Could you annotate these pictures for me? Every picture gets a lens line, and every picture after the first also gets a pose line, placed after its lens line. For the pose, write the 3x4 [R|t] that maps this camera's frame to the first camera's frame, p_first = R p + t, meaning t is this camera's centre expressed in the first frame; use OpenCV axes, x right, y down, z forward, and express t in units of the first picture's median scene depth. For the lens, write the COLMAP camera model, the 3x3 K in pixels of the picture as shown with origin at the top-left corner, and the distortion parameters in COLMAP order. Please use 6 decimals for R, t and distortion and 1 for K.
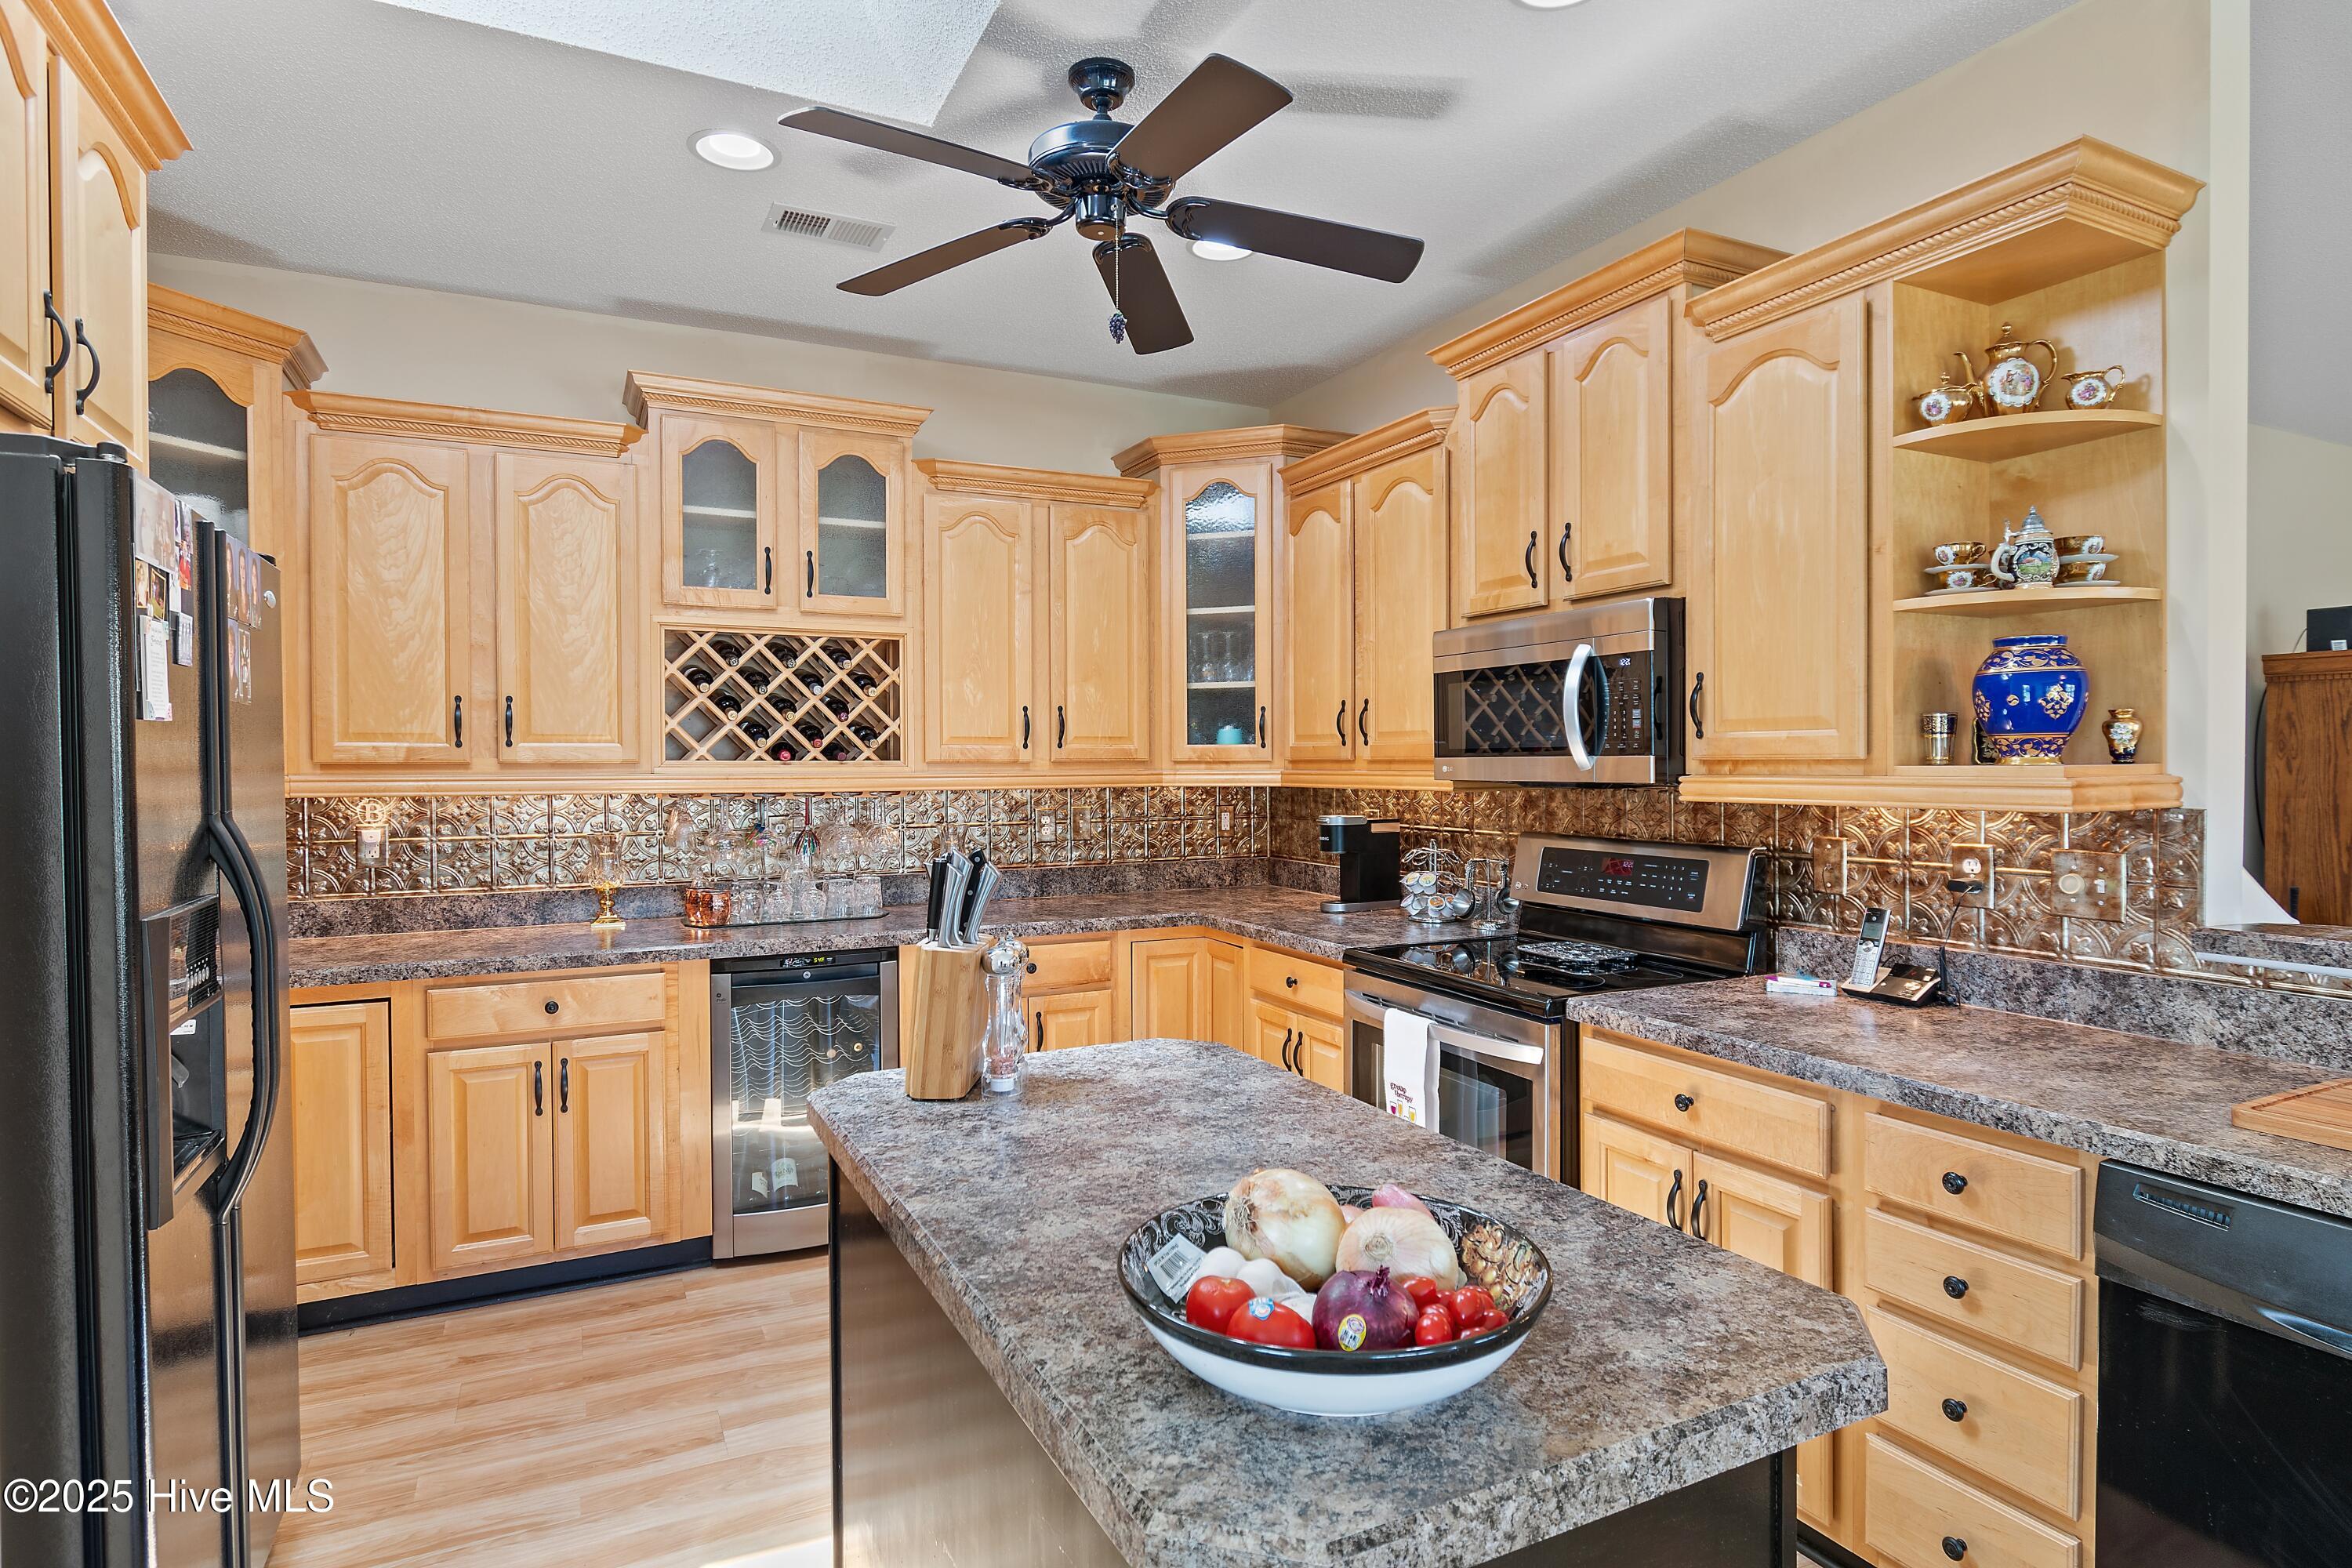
lens RADIAL K [[1250.4, 0, 1190.4], [0, 1250.4, 785.7], [0, 0, 1]] dist [0.005907, -0.009170]
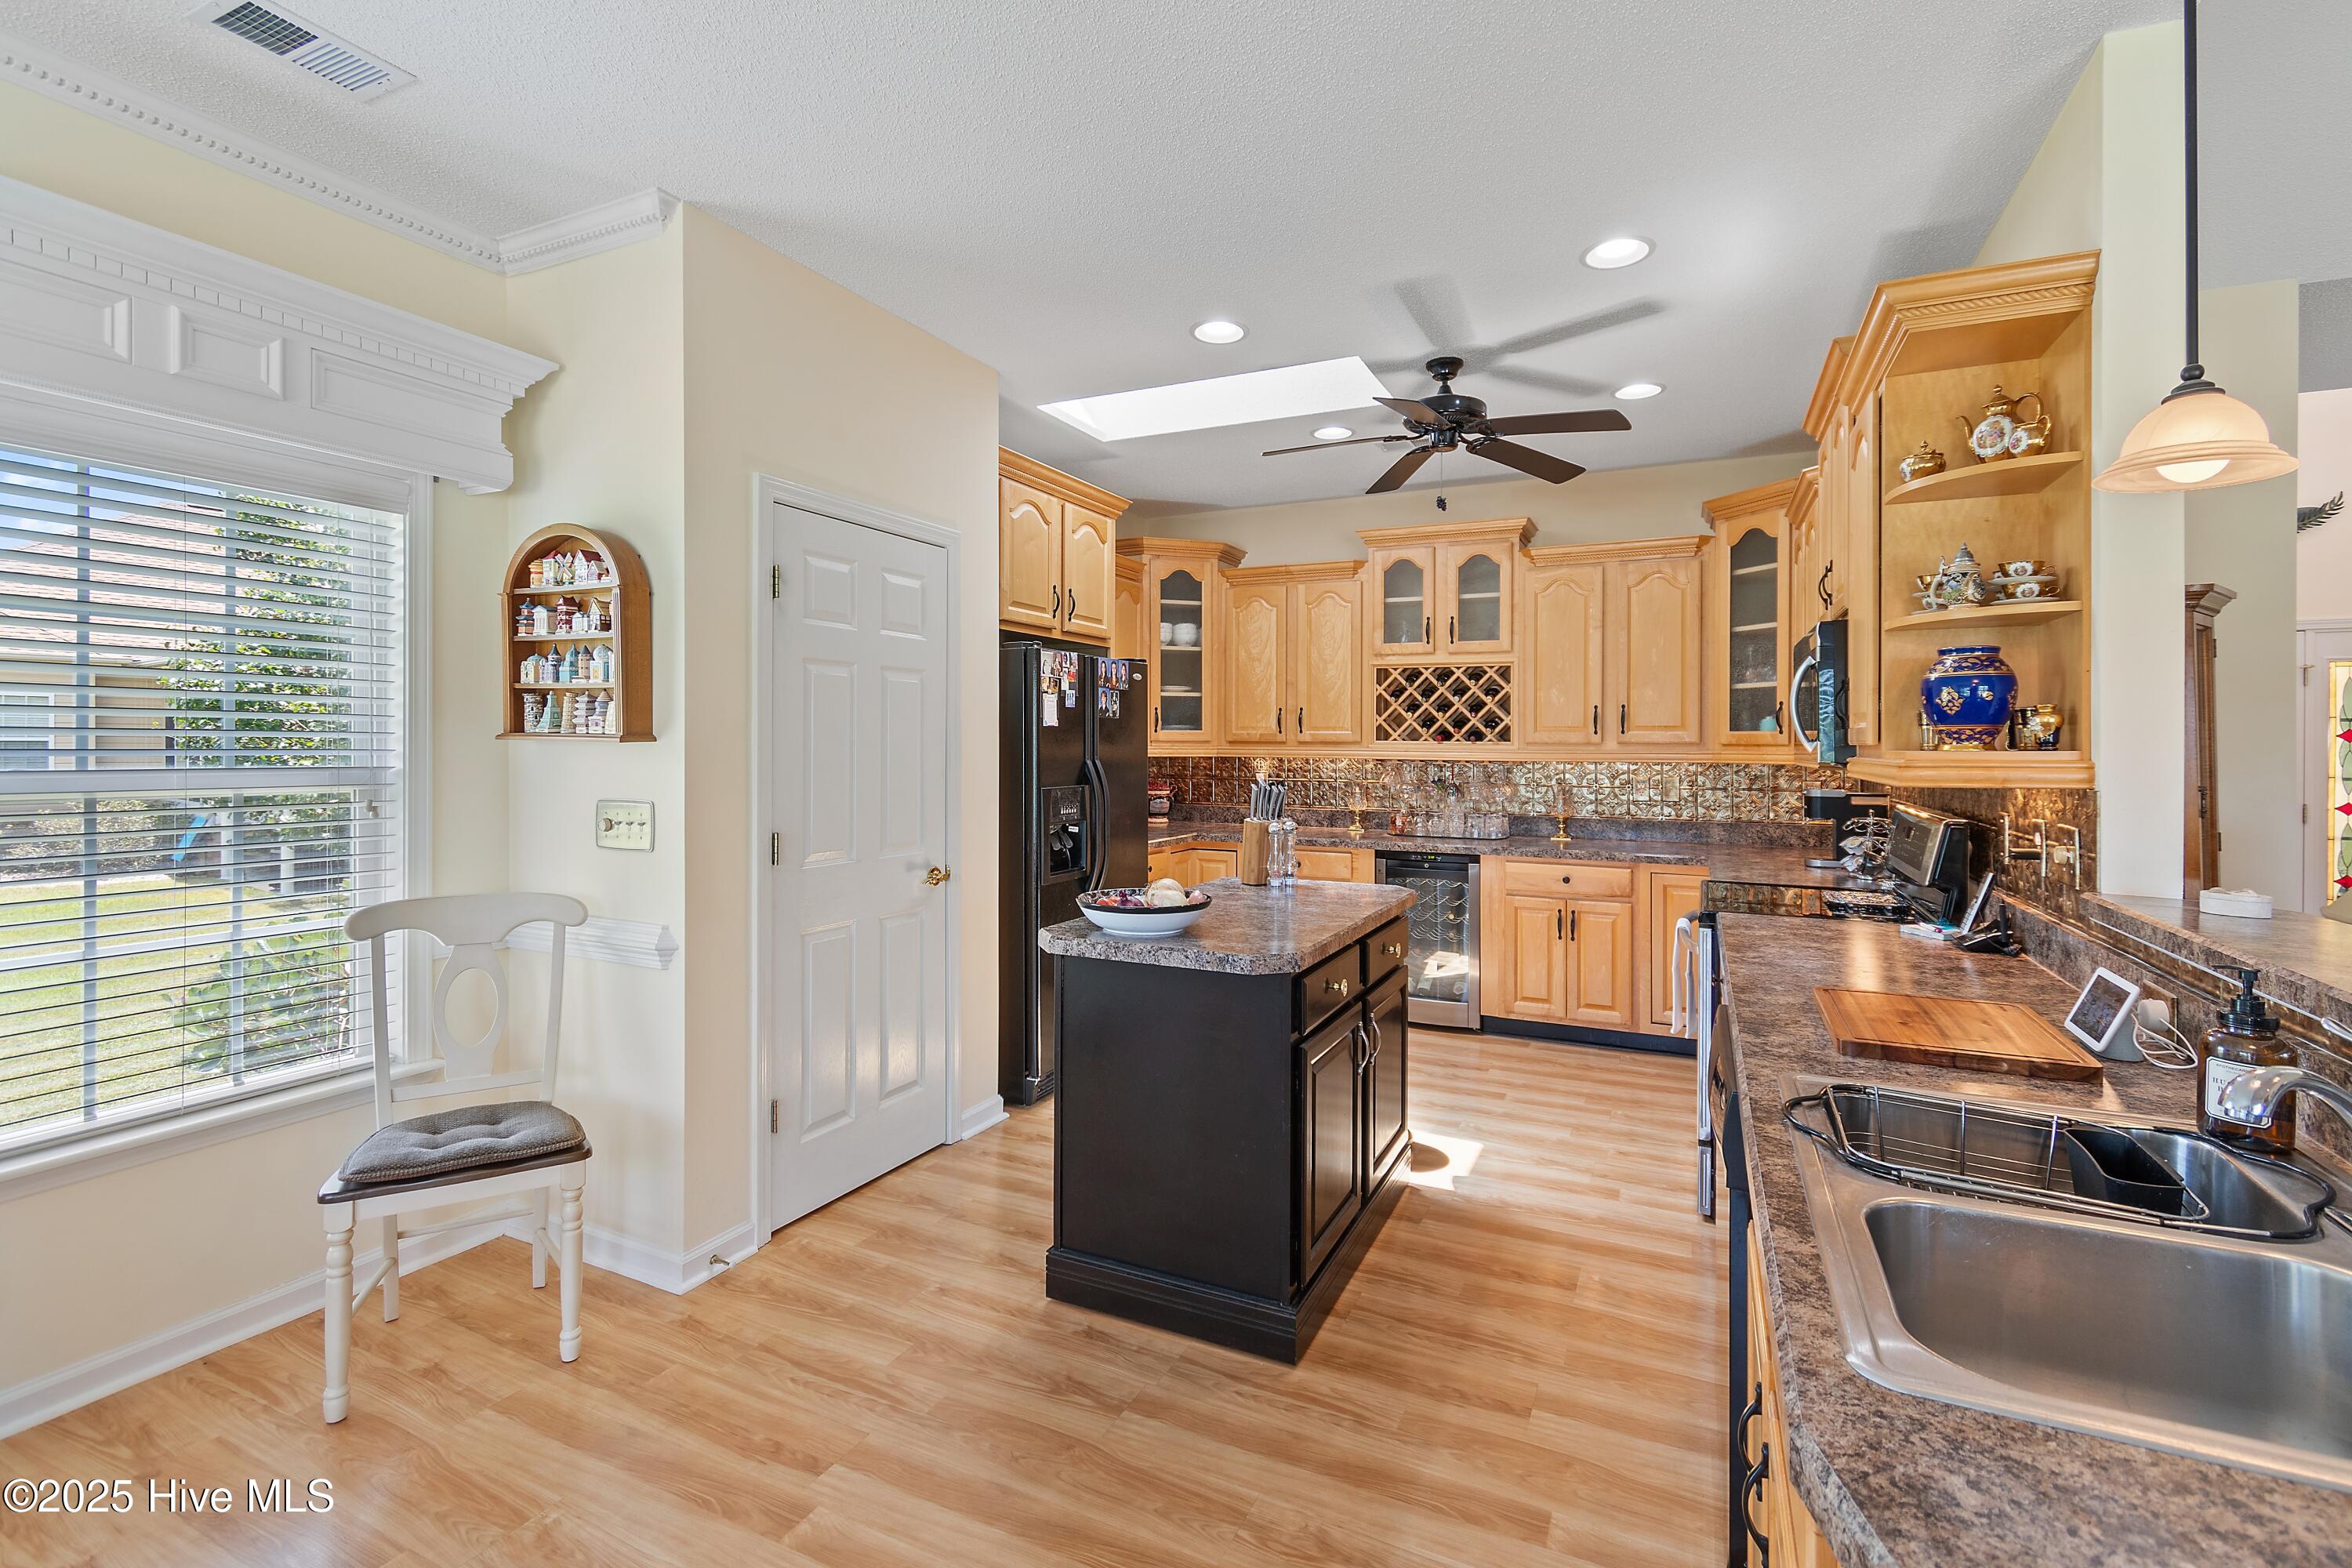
lens RADIAL K [[1052.4, 0, 1187.4], [0, 1052.4, 742.4], [0, 0, 1]] dist [-0.000472, -0.000851]
pose [[0.616178, 0.007531, -0.787571, 0.811778], [-0.022776, 0.999706, -0.008260, 0.001606], [0.787277, 0.023027, 0.616169, -0.200076]]
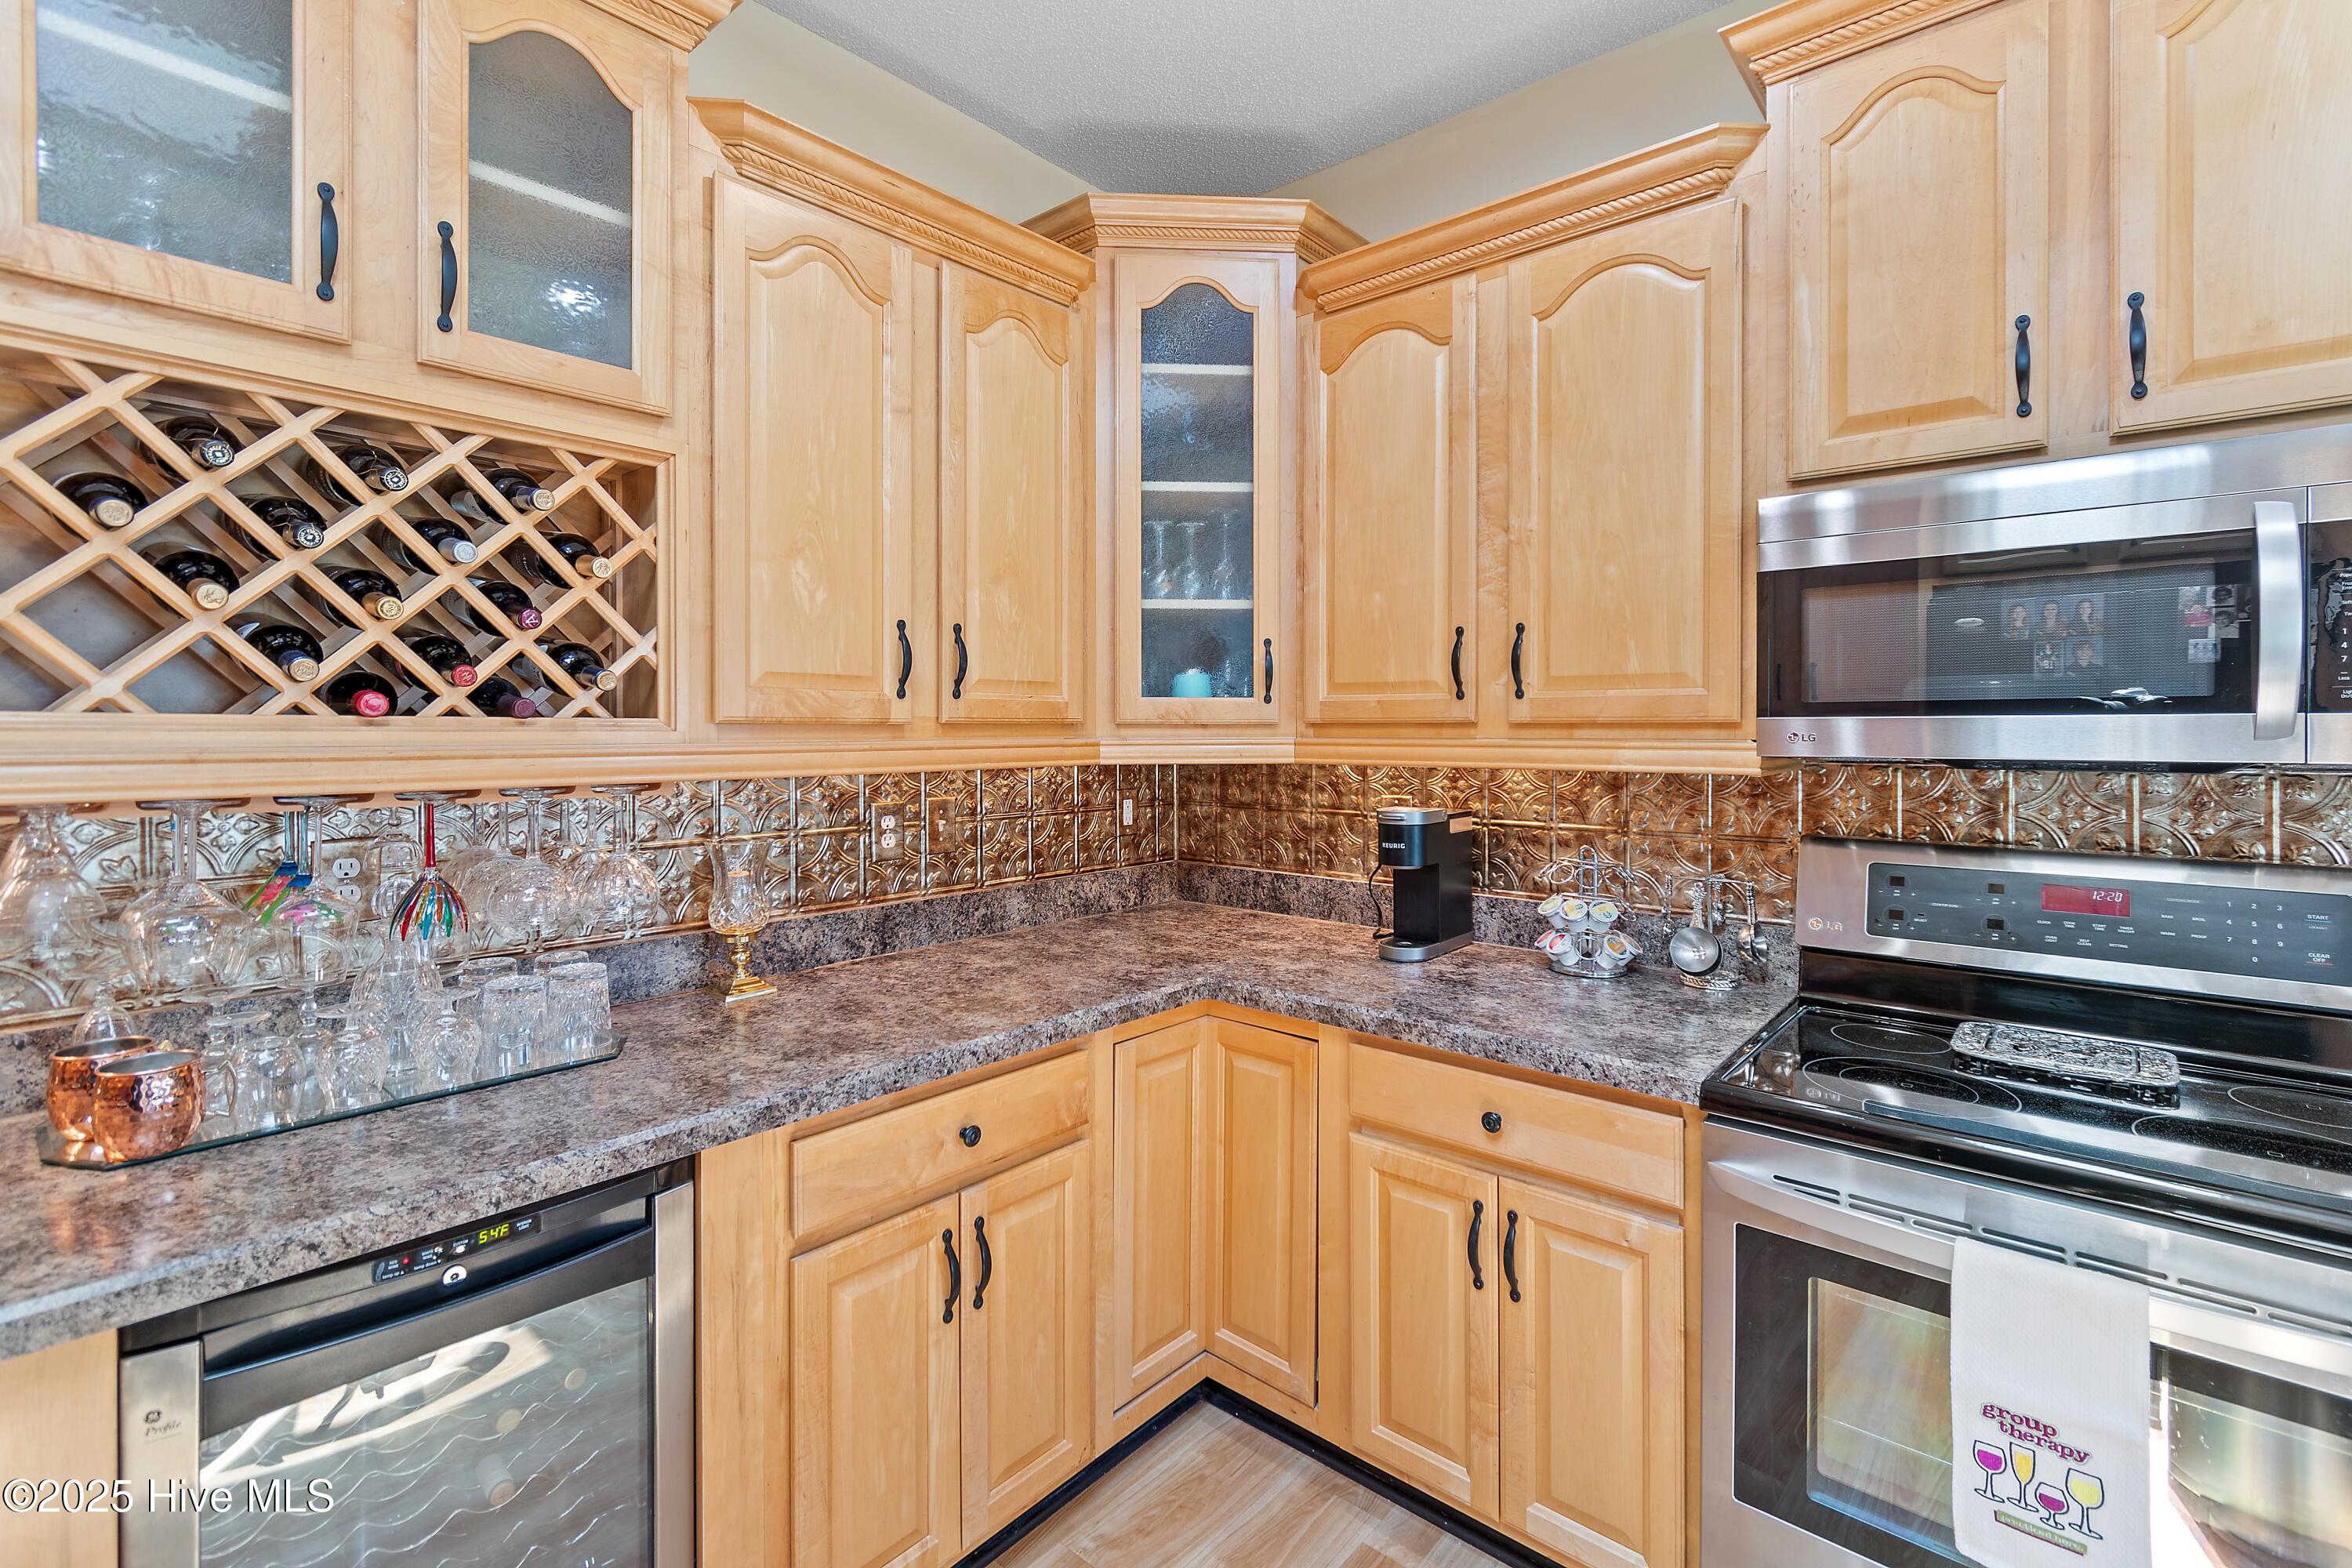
lens RADIAL K [[1055.4, 0, 1184.6], [0, 1055.4, 734.4], [0, 0, 1]] dist [-0.001485, -0.000440]
pose [[0.923762, 0.001604, 0.382965, -0.288838], [0.003857, 0.999902, -0.013490, -0.011070], [-0.382949, 0.013939, 0.923664, 0.793439]]
